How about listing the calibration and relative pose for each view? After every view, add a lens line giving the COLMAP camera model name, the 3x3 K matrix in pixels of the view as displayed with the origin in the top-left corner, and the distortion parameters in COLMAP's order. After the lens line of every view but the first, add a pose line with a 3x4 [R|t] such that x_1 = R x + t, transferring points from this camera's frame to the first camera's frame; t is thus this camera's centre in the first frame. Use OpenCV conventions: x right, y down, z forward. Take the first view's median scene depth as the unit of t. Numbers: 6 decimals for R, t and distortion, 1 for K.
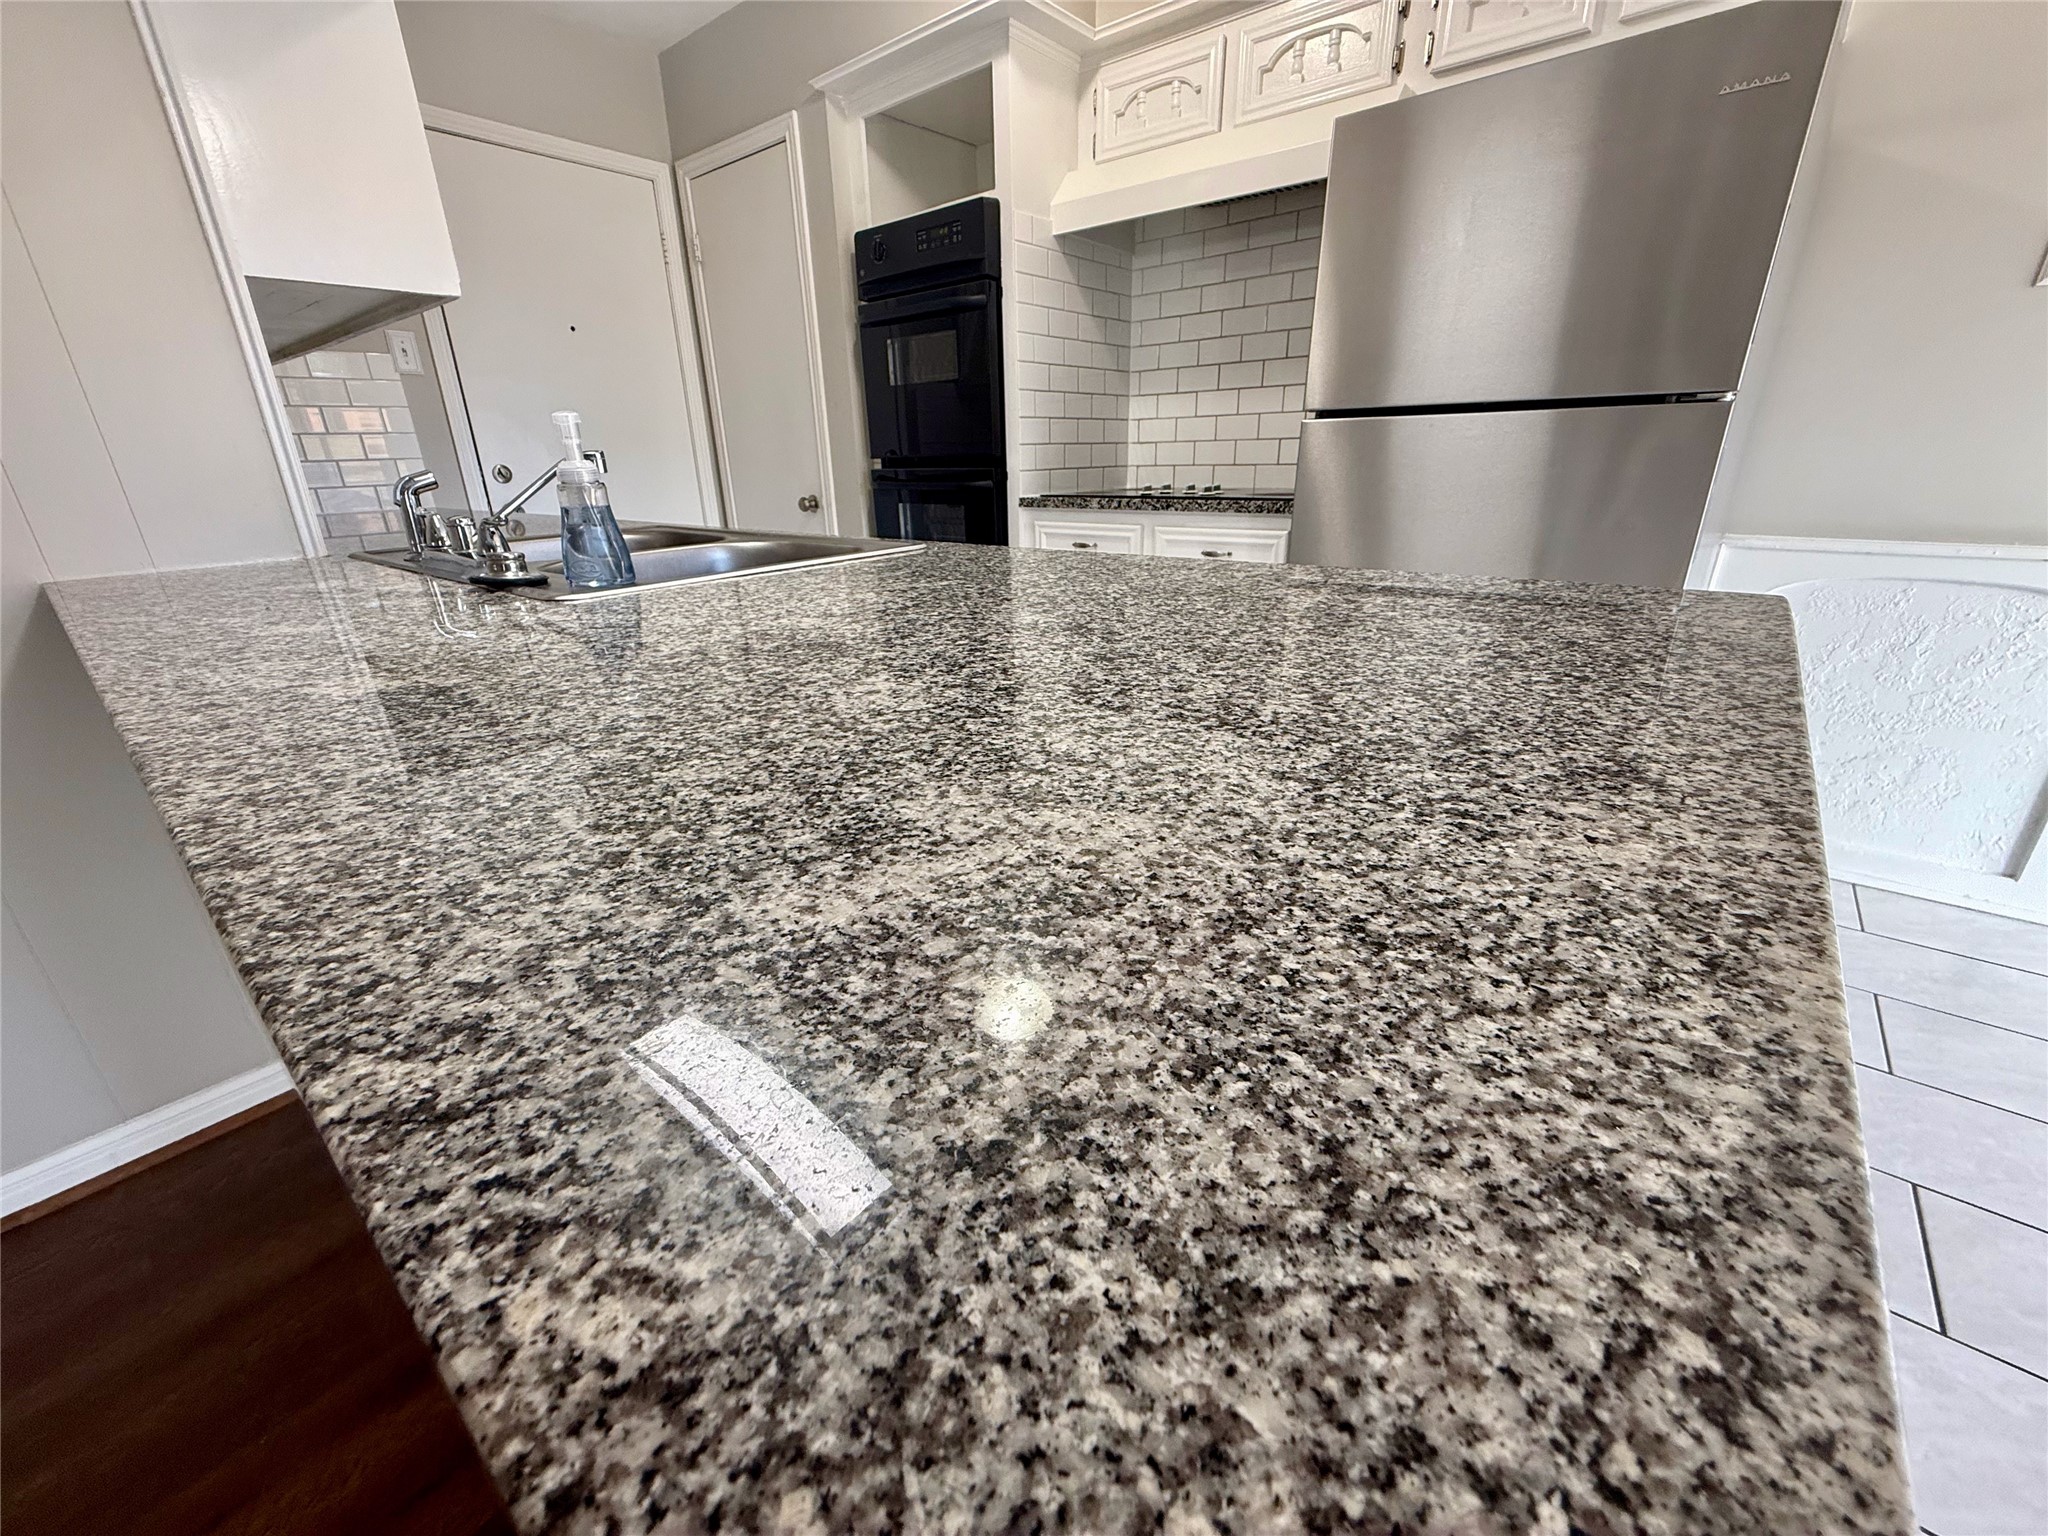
lens RADIAL K [[817.0, 0, 1025.9], [0, 817.0, 762.9], [0, 0, 1]] dist [-0.001333, -0.000230]
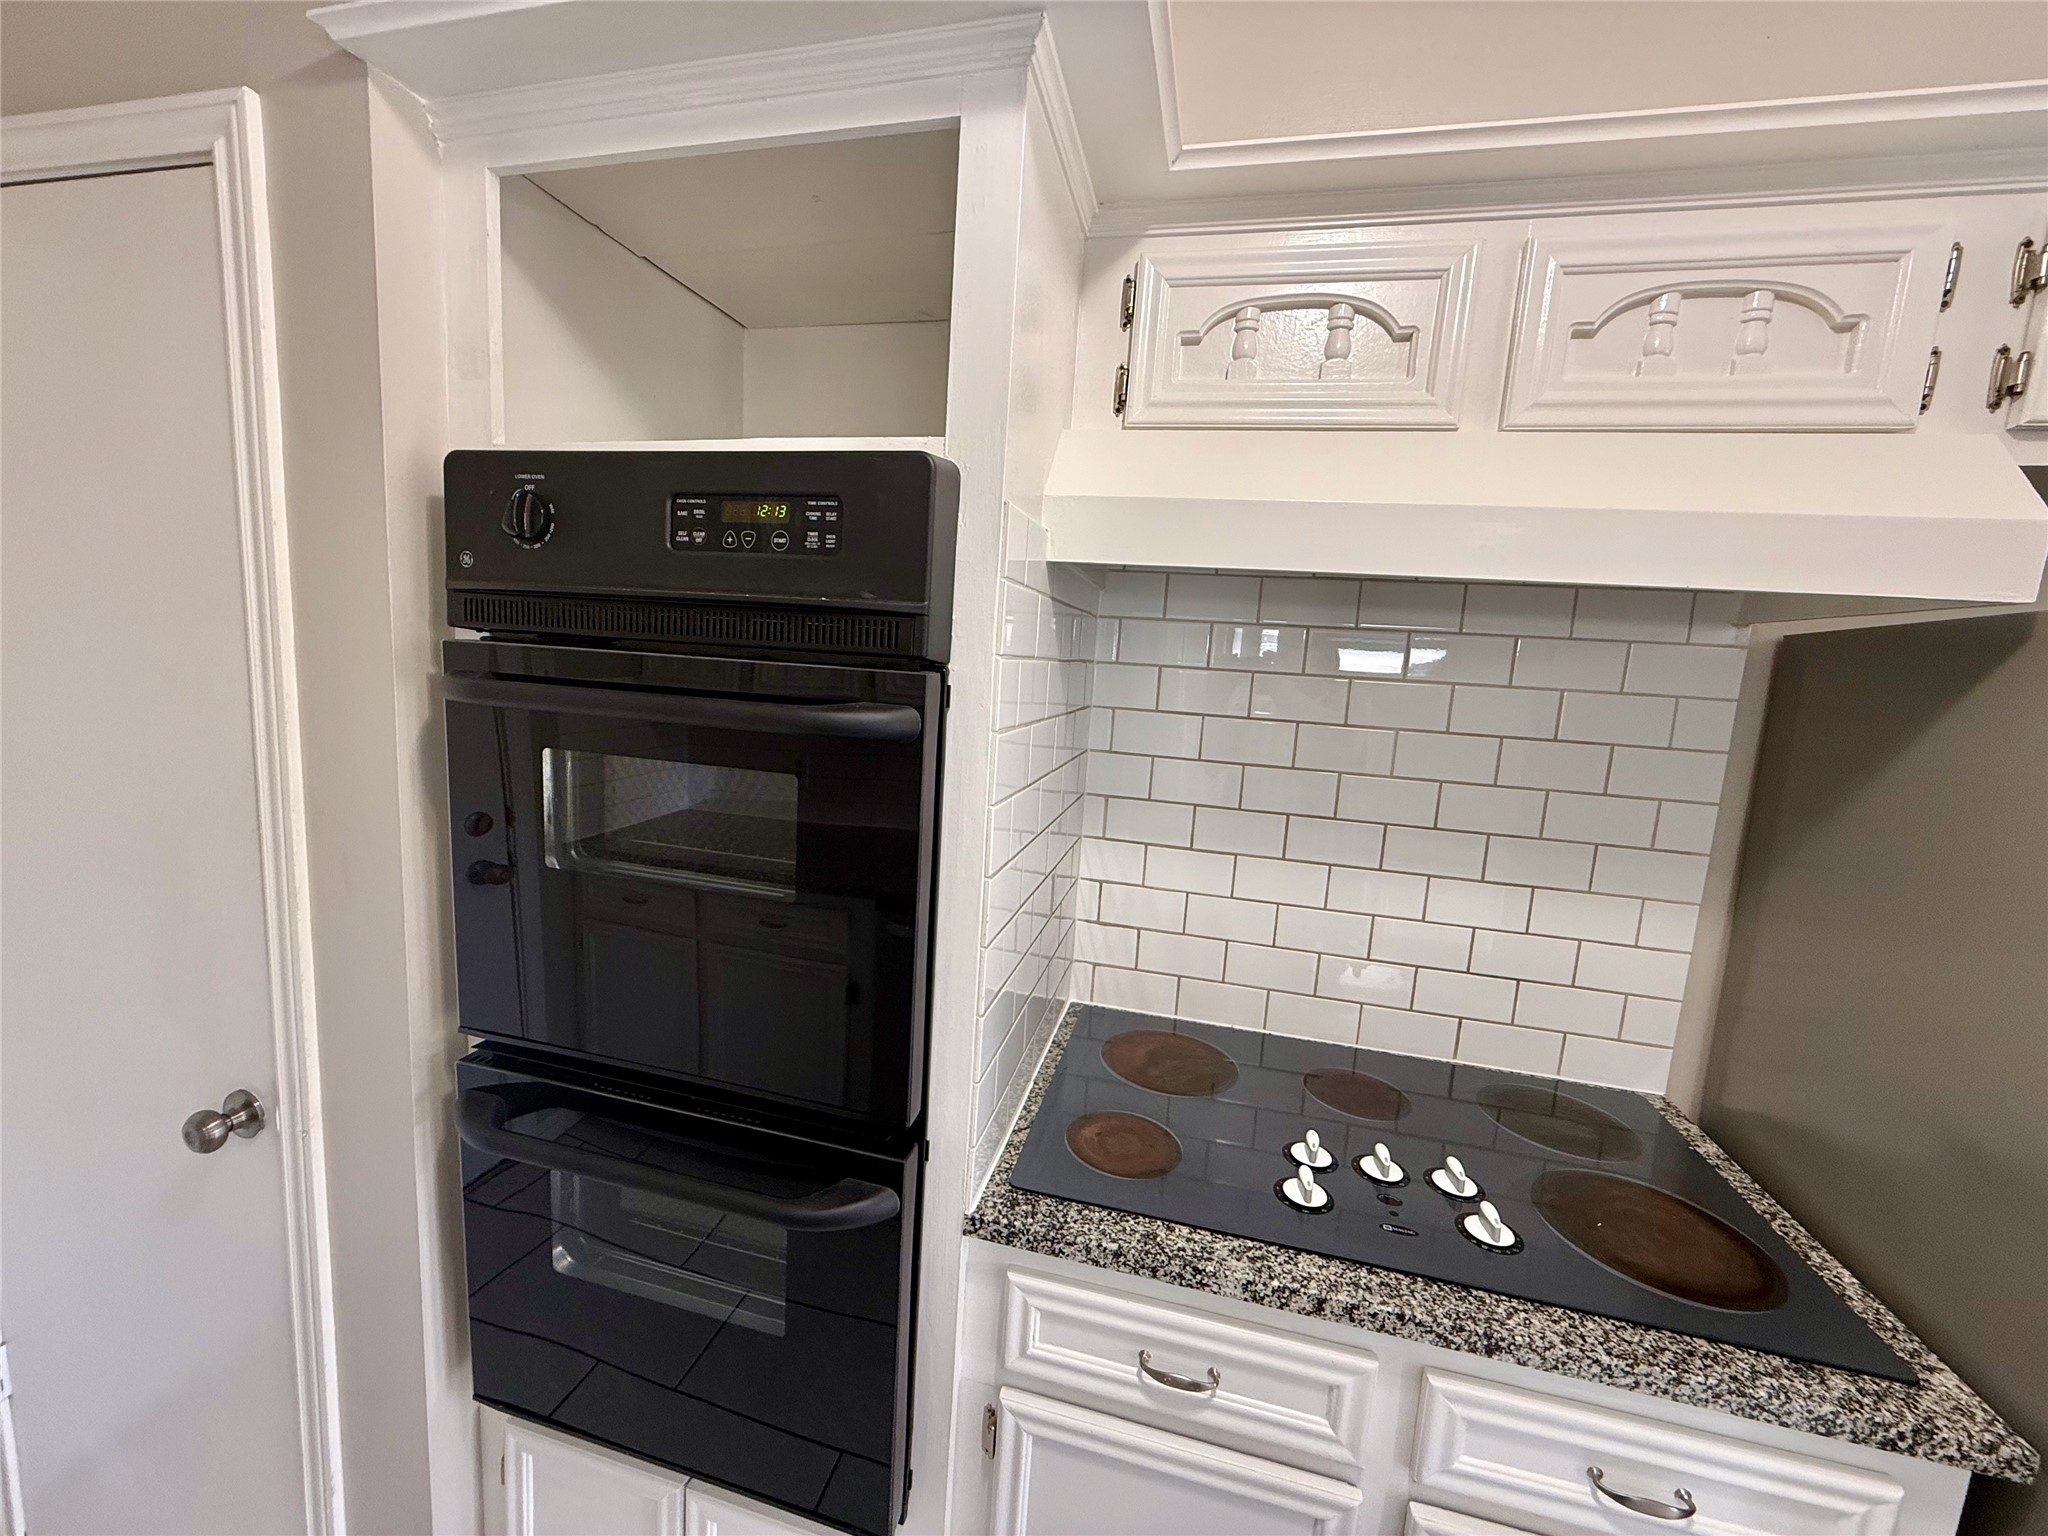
lens RADIAL K [[817.0, 0, 1018.0], [0, 817.0, 772.7], [0, 0, 1]] dist [-0.001333, -0.000230]
pose [[0.896139, 0.013647, 0.443563, -0.147156], [0.080915, 0.977747, -0.193557, -0.437986], [-0.436334, 0.209345, 0.875093, 0.632651]]
